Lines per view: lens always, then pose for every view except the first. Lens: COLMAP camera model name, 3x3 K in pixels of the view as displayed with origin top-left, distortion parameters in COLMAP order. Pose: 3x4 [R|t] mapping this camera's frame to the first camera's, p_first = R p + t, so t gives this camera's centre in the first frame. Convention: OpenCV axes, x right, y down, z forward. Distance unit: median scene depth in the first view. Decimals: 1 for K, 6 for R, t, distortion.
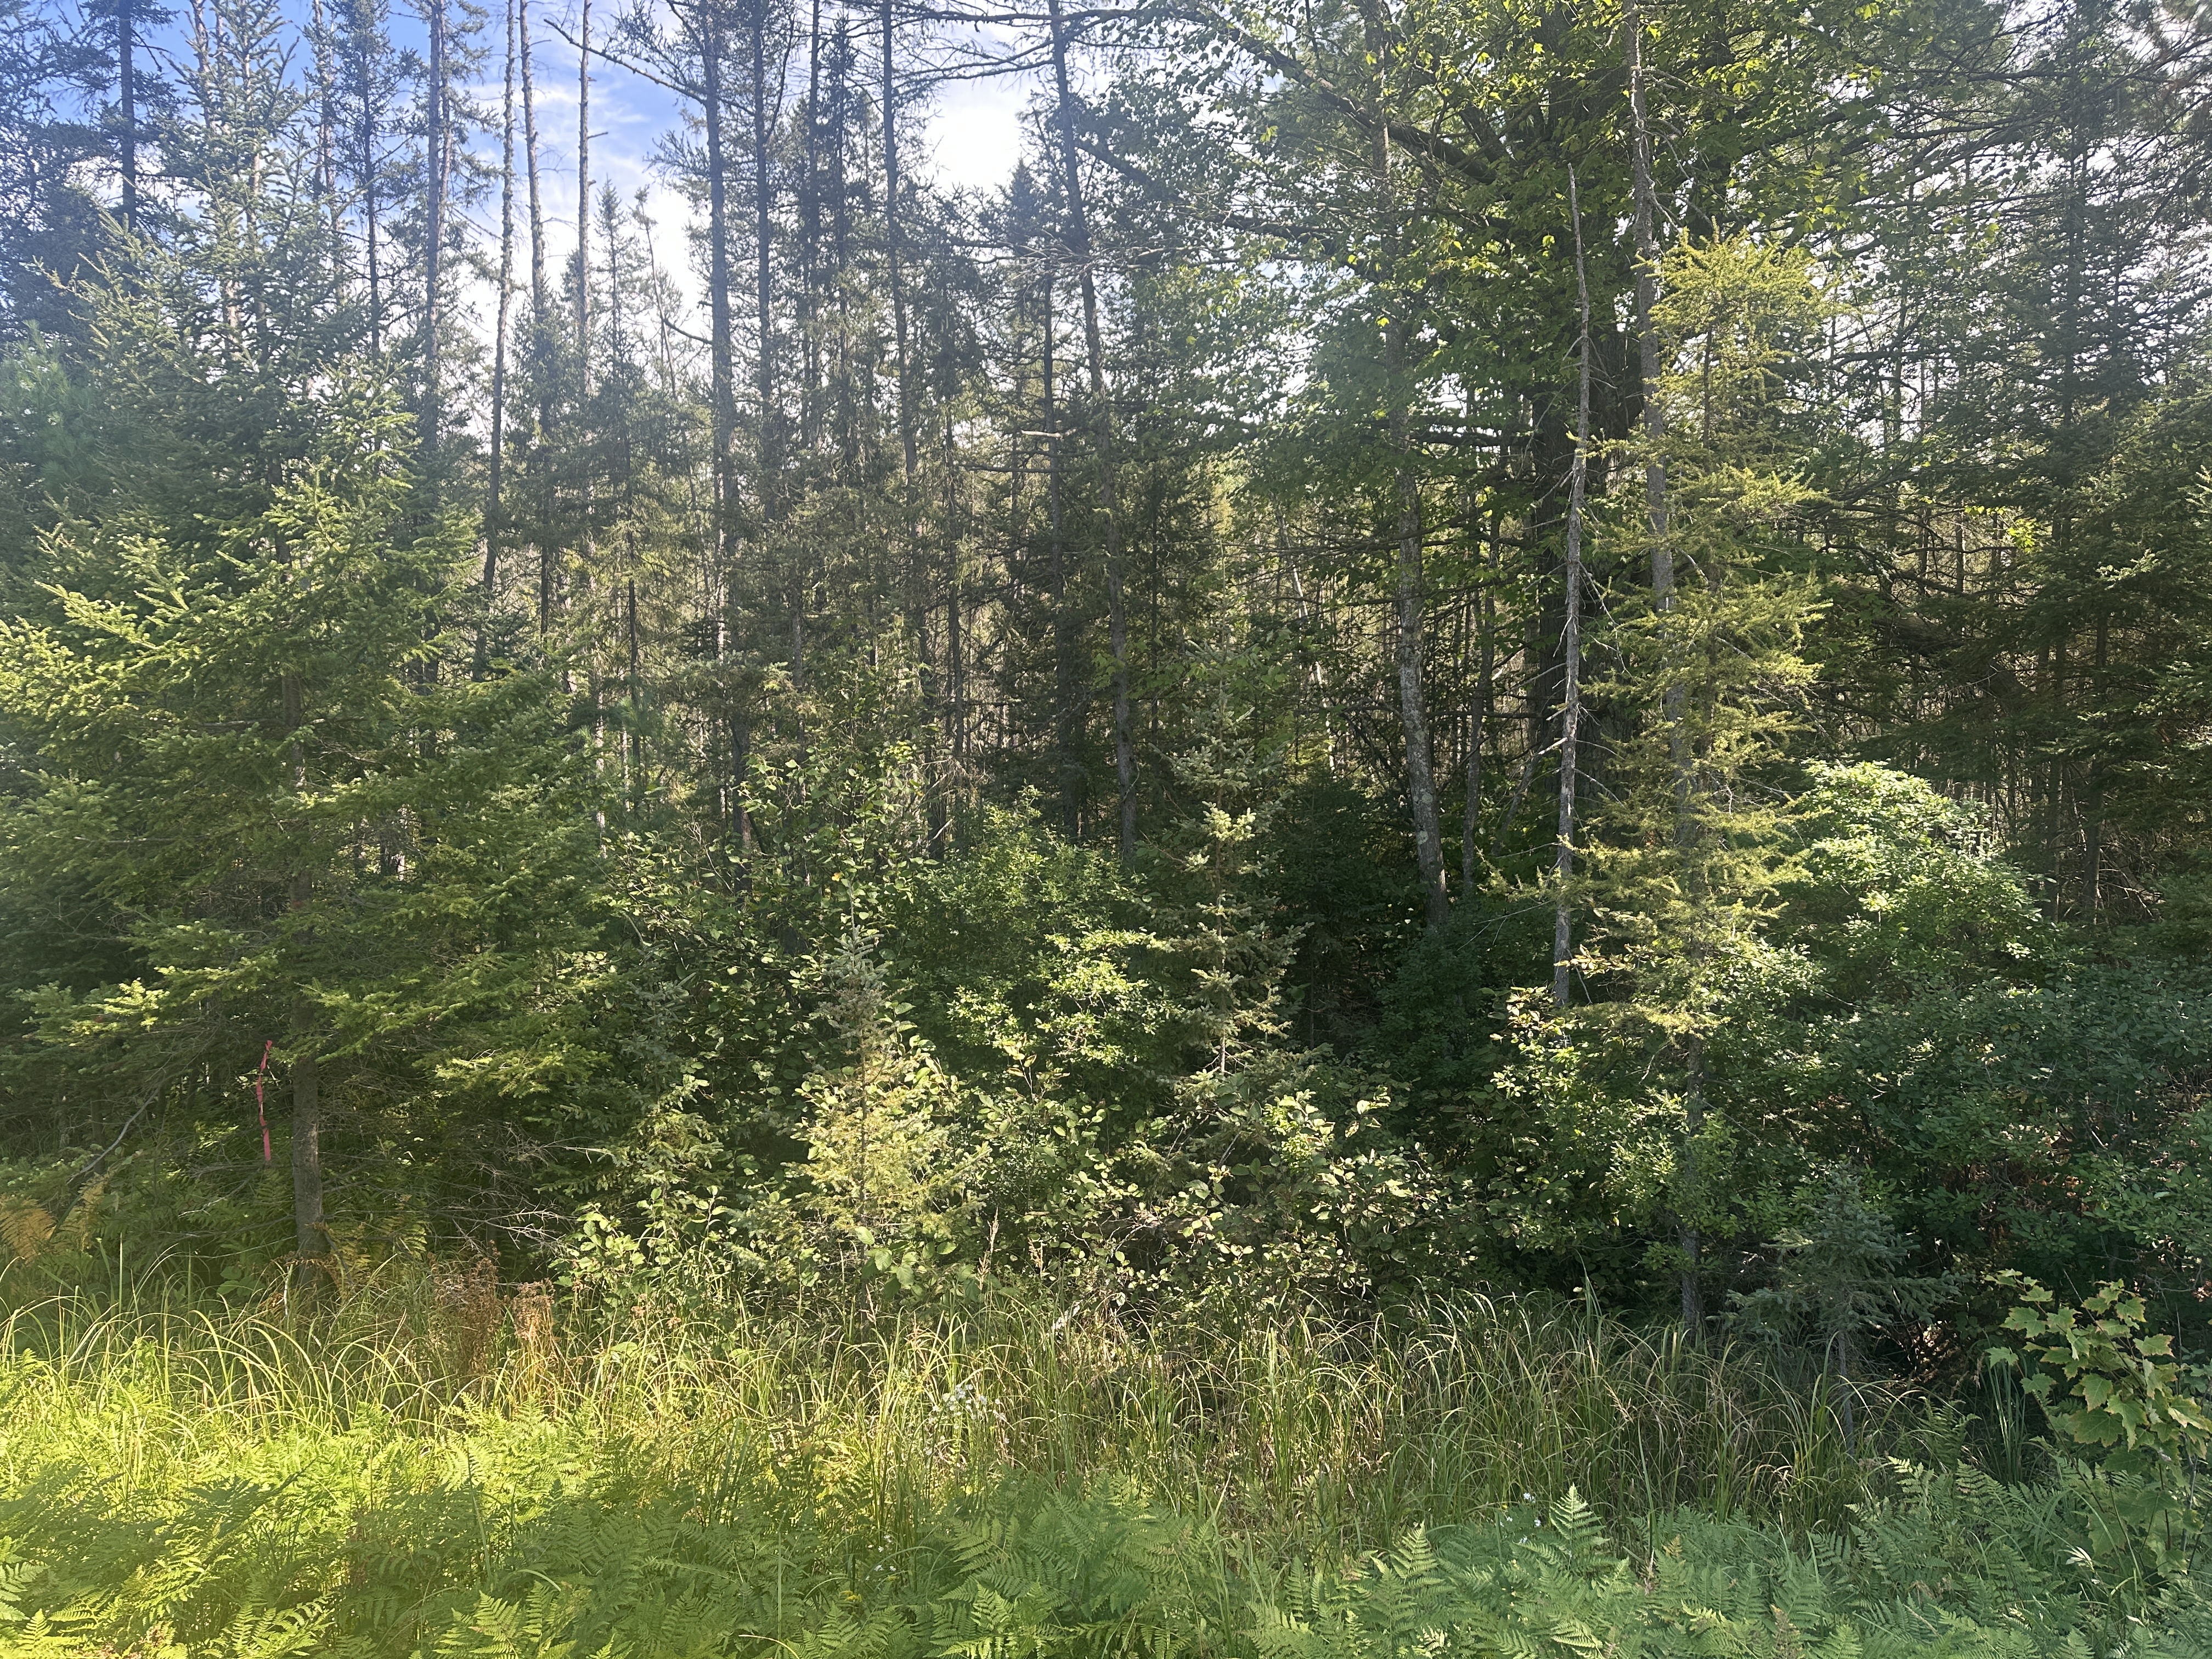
lens RADIAL K [[1559.9, 0, 1106.0], [0, 1559.9, 829.5], [0, 0, 1]] dist [0.040648, -0.037624]
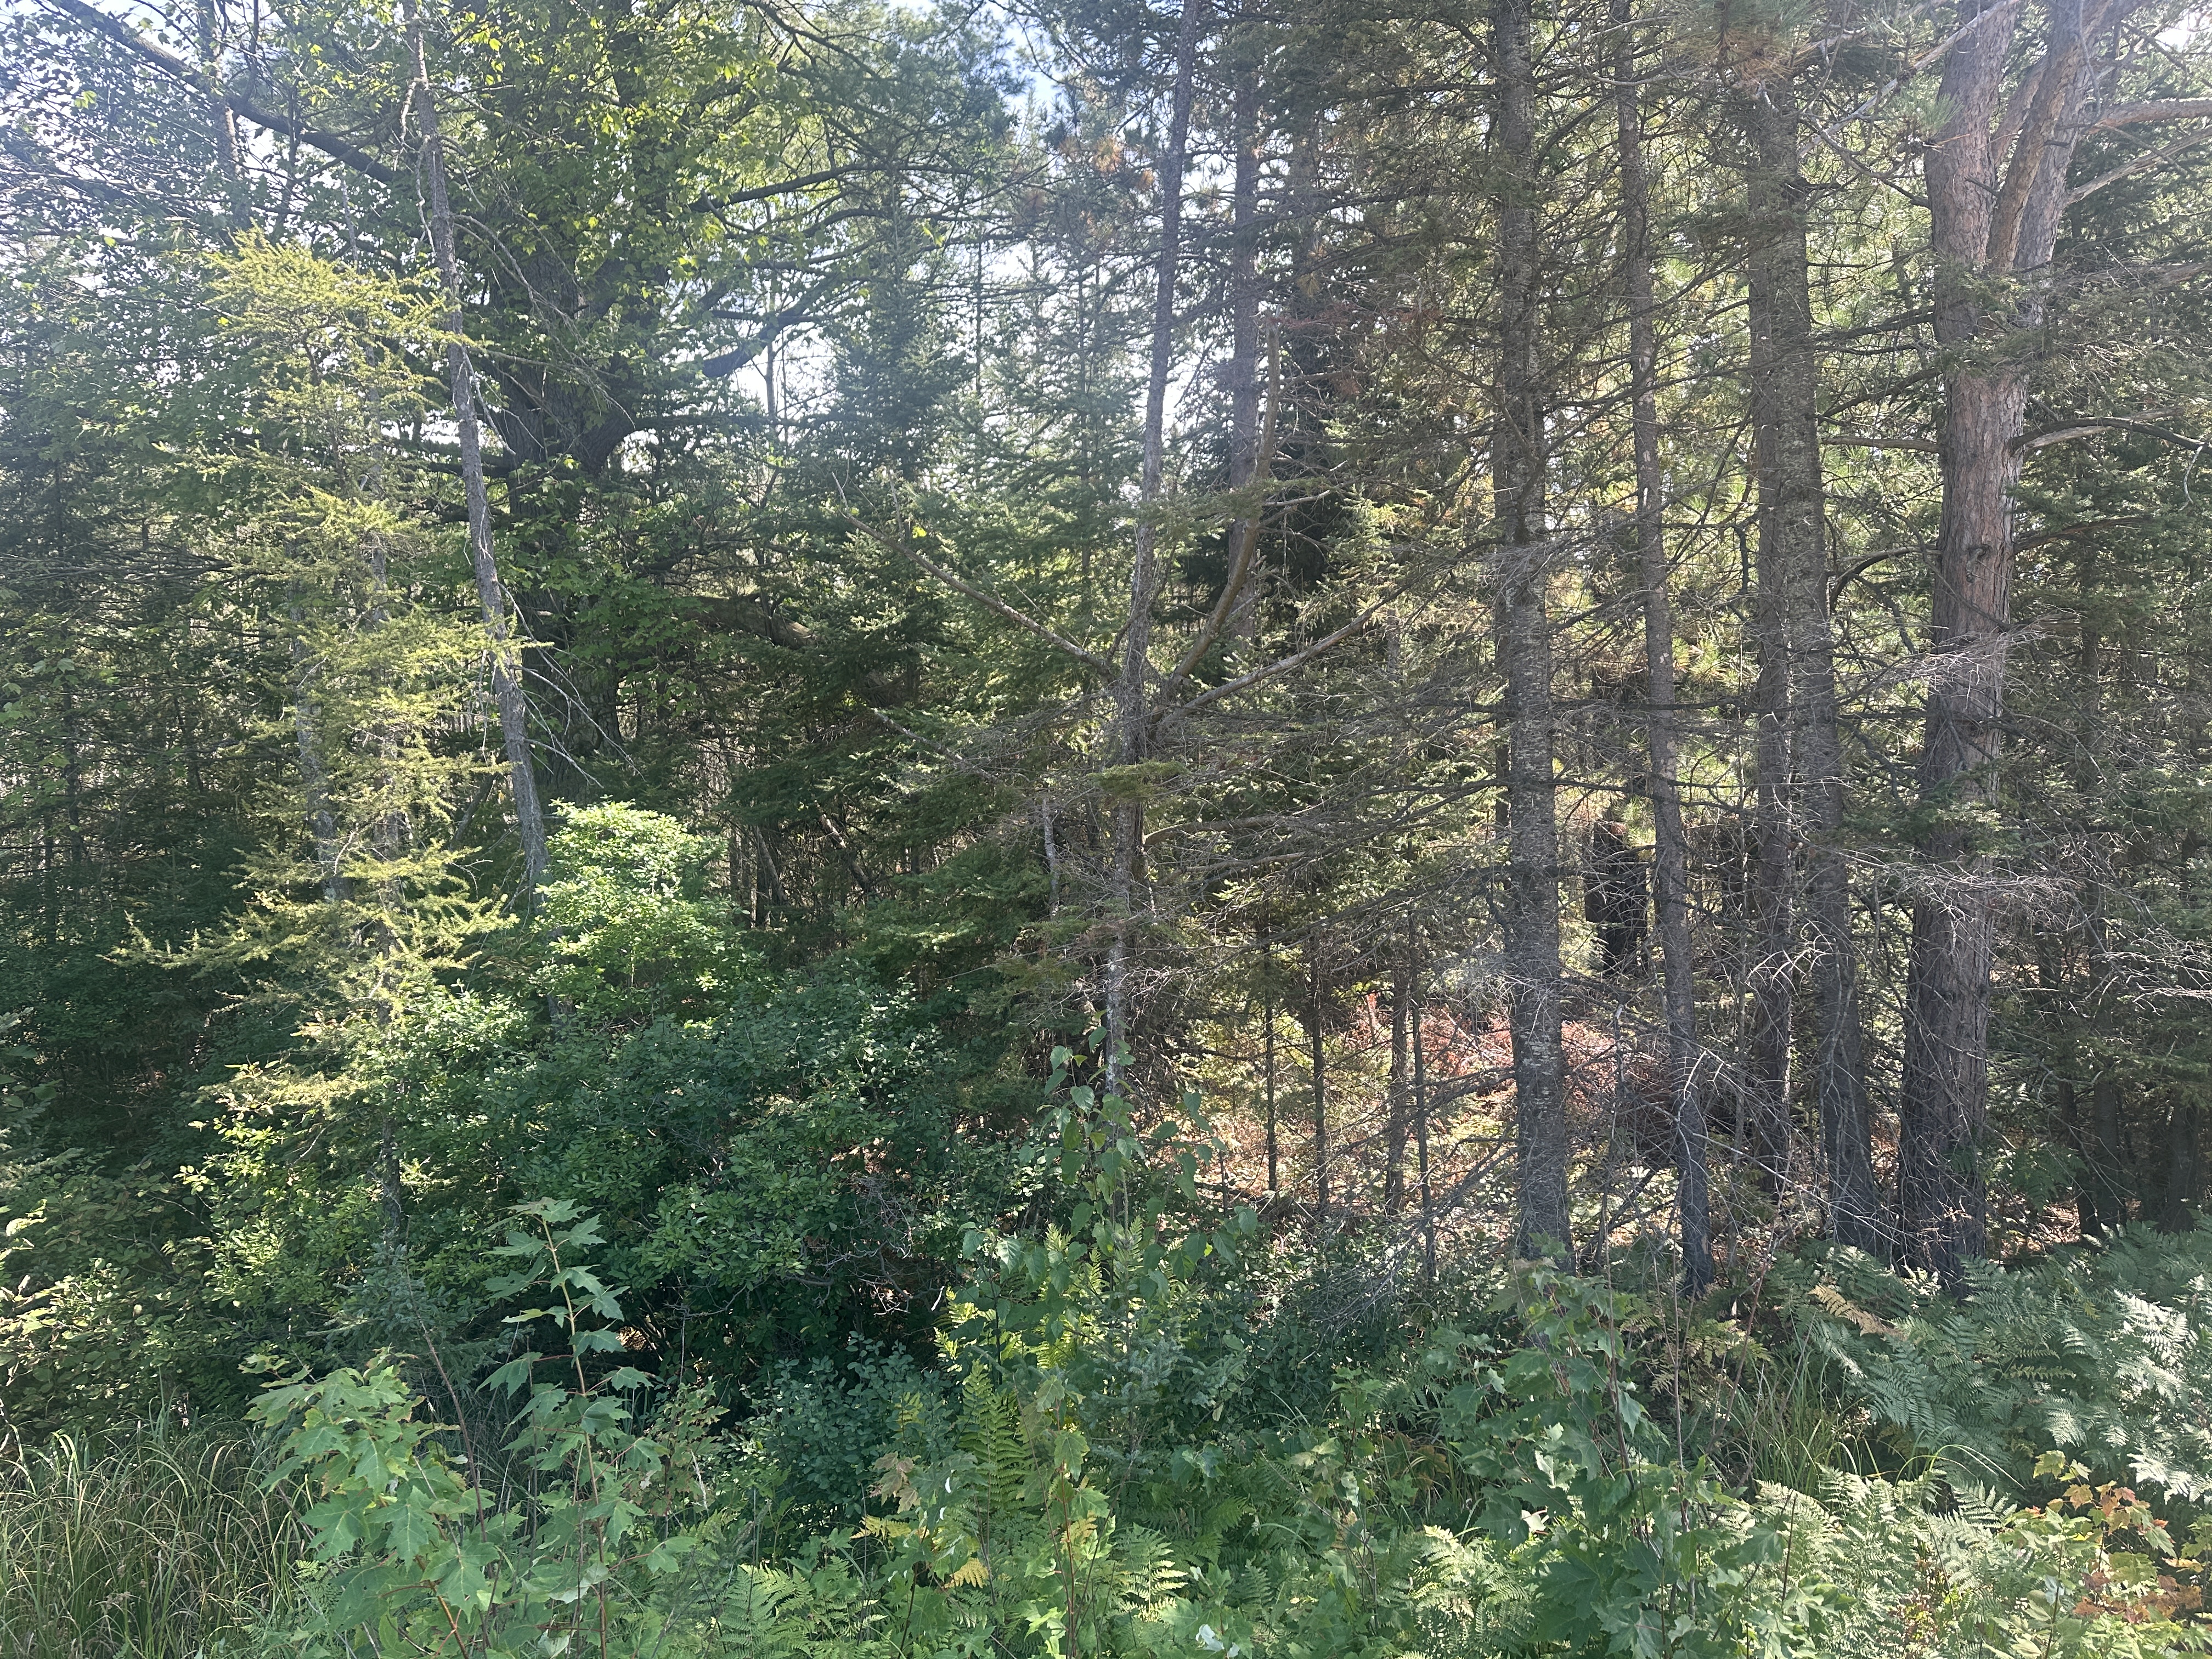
lens RADIAL K [[1559.9, 0, 1106.0], [0, 1559.9, 829.5], [0, 0, 1]] dist [0.040648, -0.037624]
pose [[0.890486, -0.034453, 0.453704, 0.315274], [0.046490, 0.998800, -0.015400, 0.003976], [-0.452629, 0.034806, 0.891019, -0.030671]]
